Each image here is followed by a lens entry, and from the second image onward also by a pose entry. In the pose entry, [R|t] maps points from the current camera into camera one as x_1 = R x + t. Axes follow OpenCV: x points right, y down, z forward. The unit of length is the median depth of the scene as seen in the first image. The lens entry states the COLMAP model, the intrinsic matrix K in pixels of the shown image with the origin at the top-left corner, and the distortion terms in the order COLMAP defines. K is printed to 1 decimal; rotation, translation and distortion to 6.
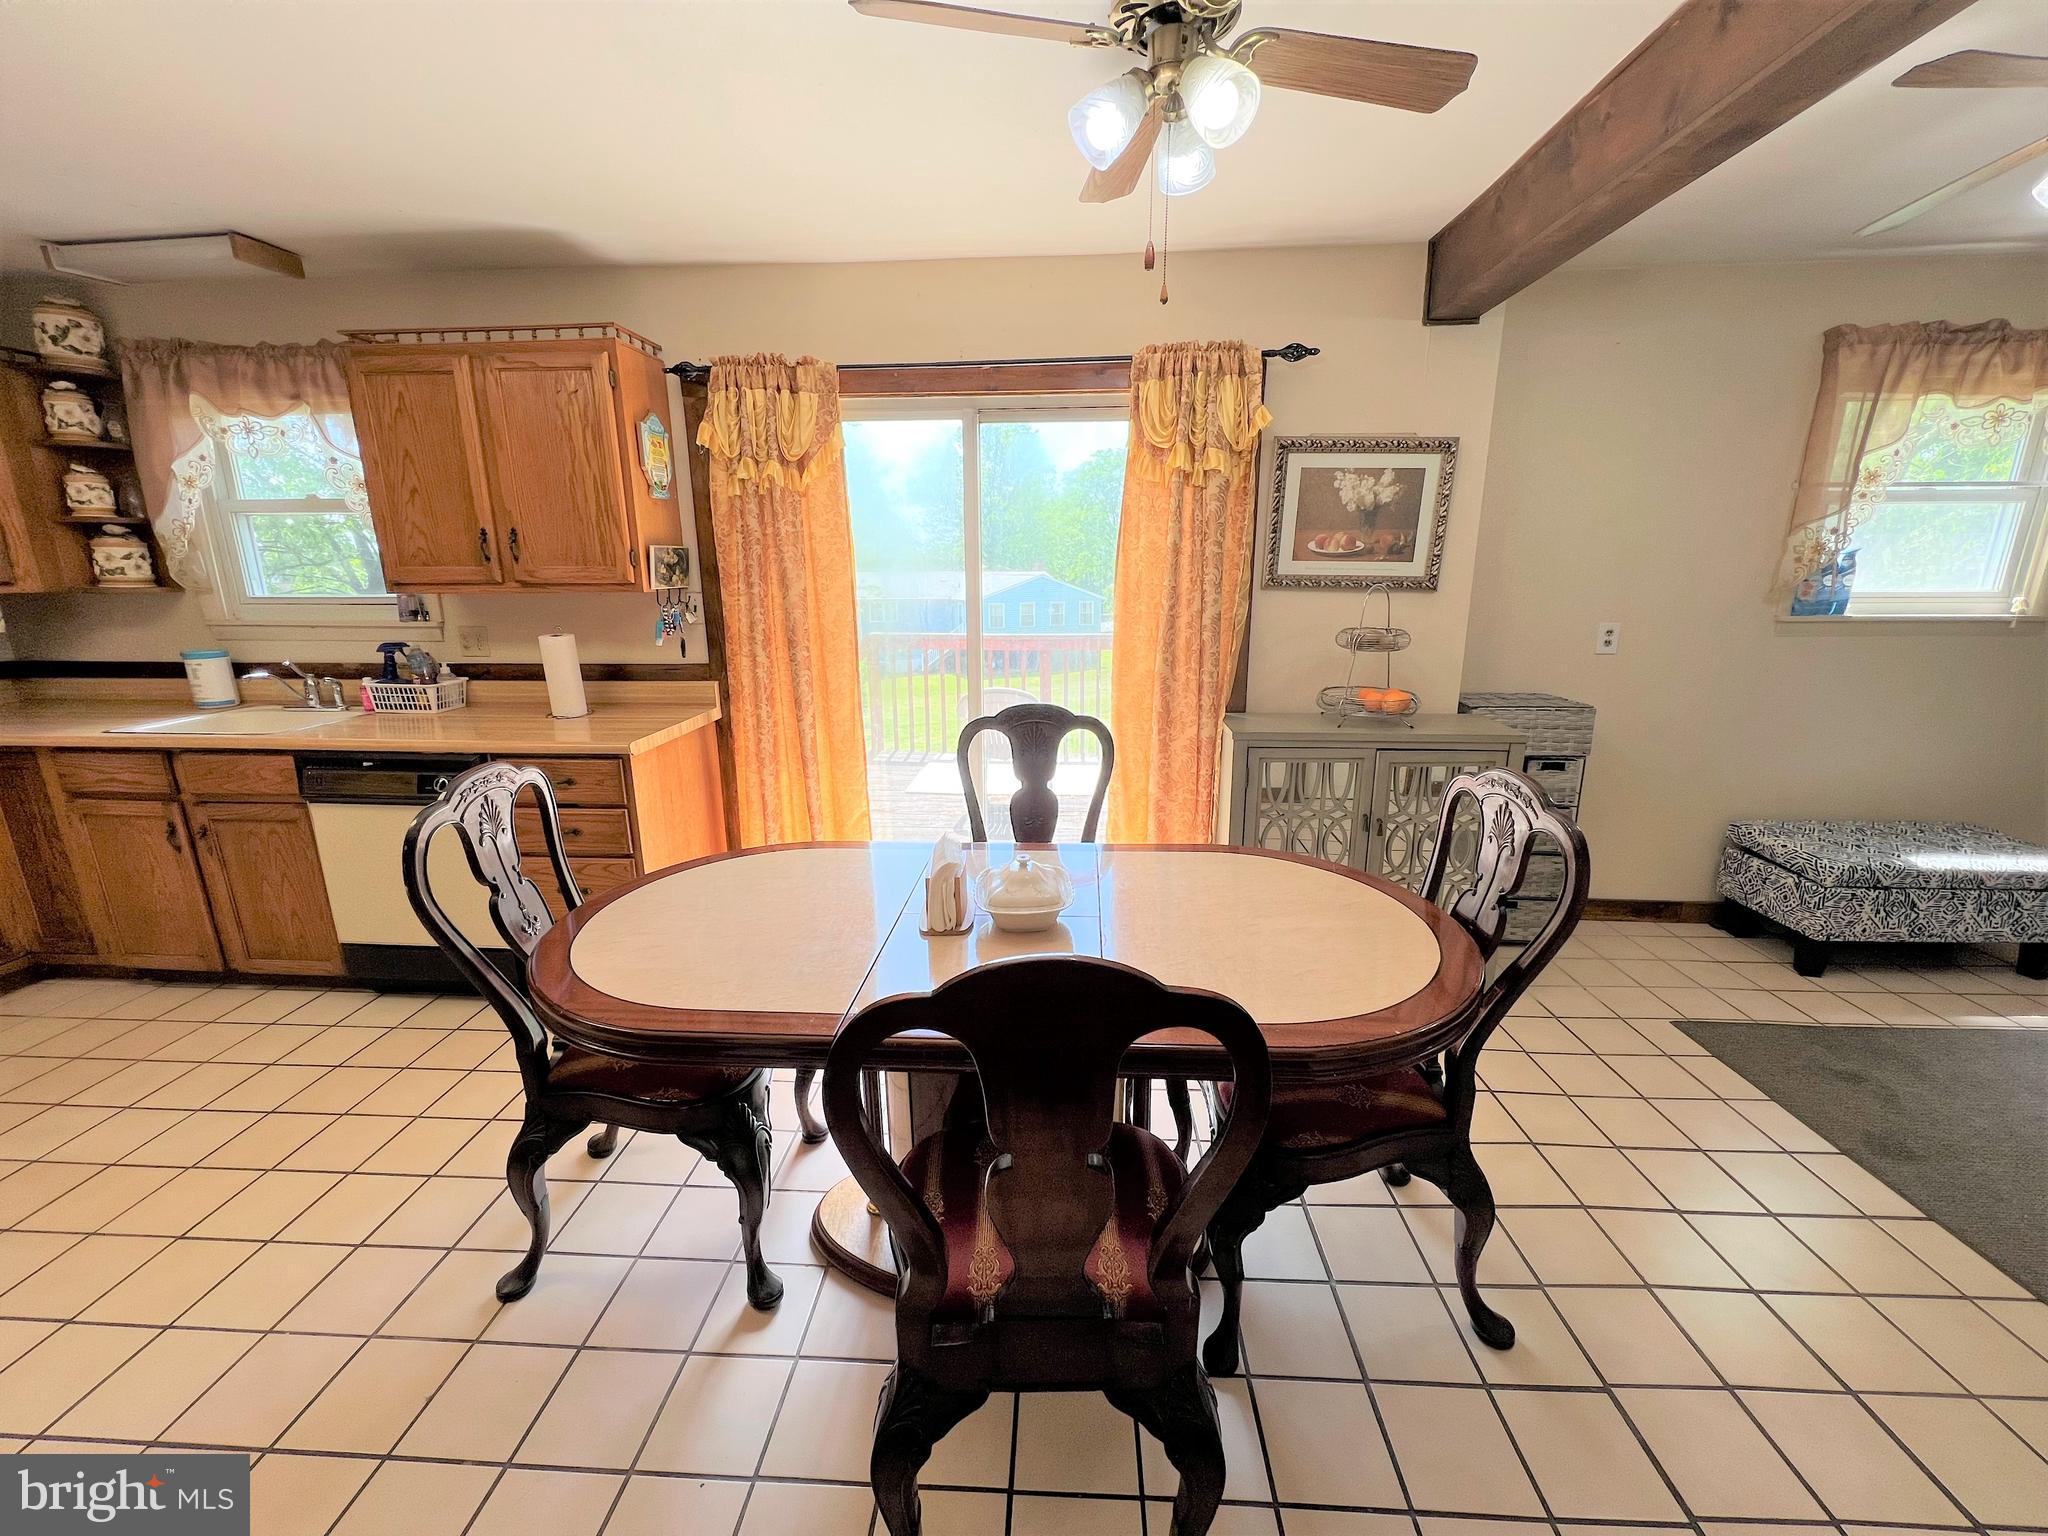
lens RADIAL K [[811.0, 0, 1024.0], [0, 811.0, 768.0], [0, 0, 1]] dist [-0.000398, -0.000039]
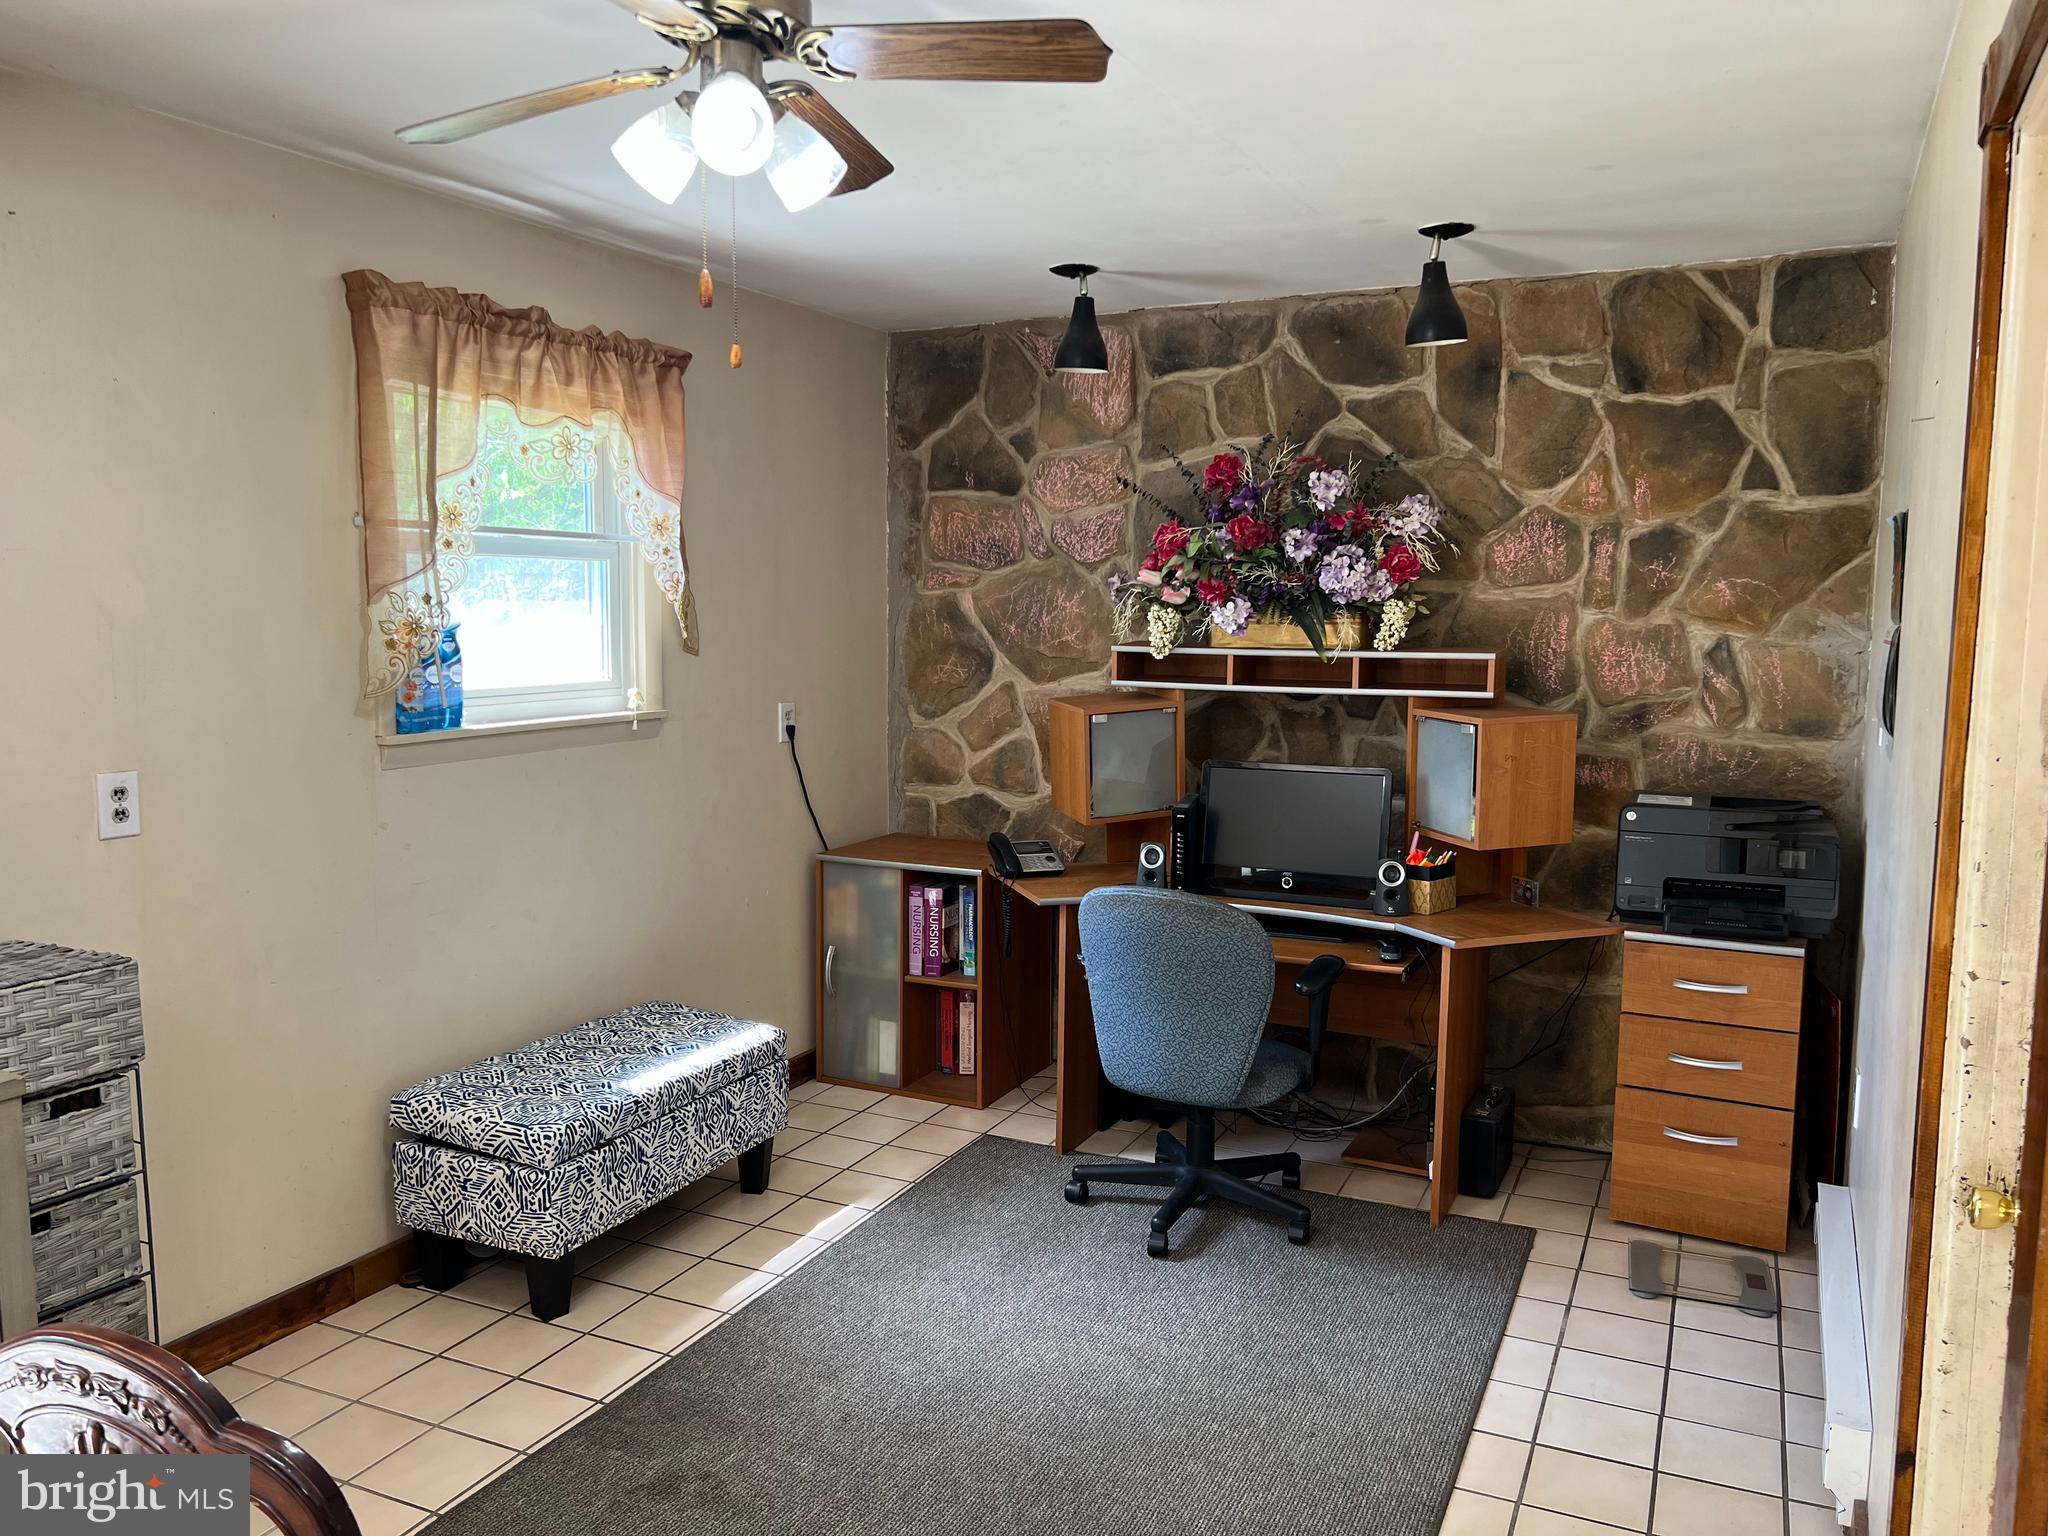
lens RADIAL K [[1541.4, 0, 1007.1], [0, 1541.4, 776.2], [0, 0, 1]] dist [0.061971, -0.069957]
pose [[0.383673, -0.102712, 0.917739, 0.077524], [0.212467, 0.976953, 0.020514, -0.093044], [-0.898695, 0.187118, 0.396654, 0.166592]]
